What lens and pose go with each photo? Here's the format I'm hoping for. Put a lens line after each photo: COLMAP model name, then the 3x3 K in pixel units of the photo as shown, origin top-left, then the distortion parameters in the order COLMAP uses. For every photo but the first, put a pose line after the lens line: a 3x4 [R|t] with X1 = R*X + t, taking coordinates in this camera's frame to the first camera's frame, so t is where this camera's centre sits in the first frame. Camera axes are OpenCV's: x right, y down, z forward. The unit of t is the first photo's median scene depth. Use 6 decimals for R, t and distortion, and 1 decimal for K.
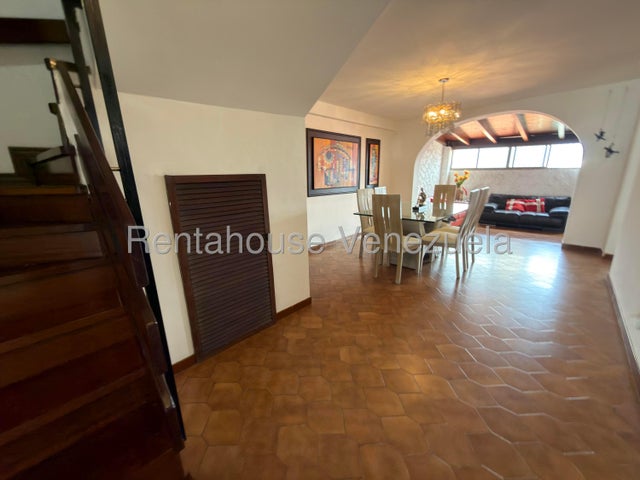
lens RADIAL K [[258.1, 0, 320.0], [0, 258.1, 240.0], [0, 0, 1]] dist [-0.000535, 0.000140]
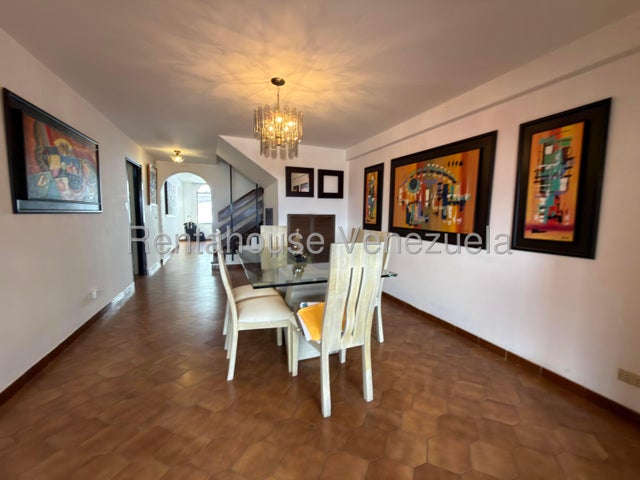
lens RADIAL K [[258.1, 0, 320.0], [0, 258.1, 240.0], [0, 0, 1]] dist [-0.000535, 0.000140]
pose [[-0.421233, 0.107541, -0.900554, 0.832882], [-0.236332, 0.945627, 0.223467, -0.285163], [0.875620, 0.306962, -0.372913, 1.108412]]
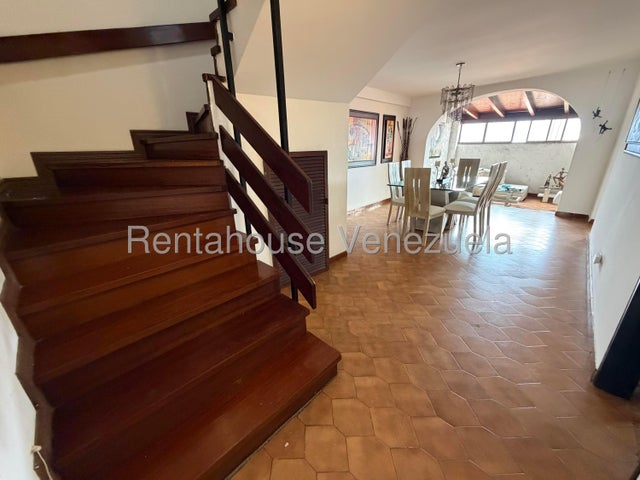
lens RADIAL K [[258.1, 0, 320.0], [0, 258.1, 240.0], [0, 0, 1]] dist [-0.000535, 0.000140]
pose [[0.999996, -0.000484, -0.002949, -0.101398], [0.000761, 0.995527, 0.094472, 0.032022], [0.002890, -0.094474, 0.995523, -0.154152]]
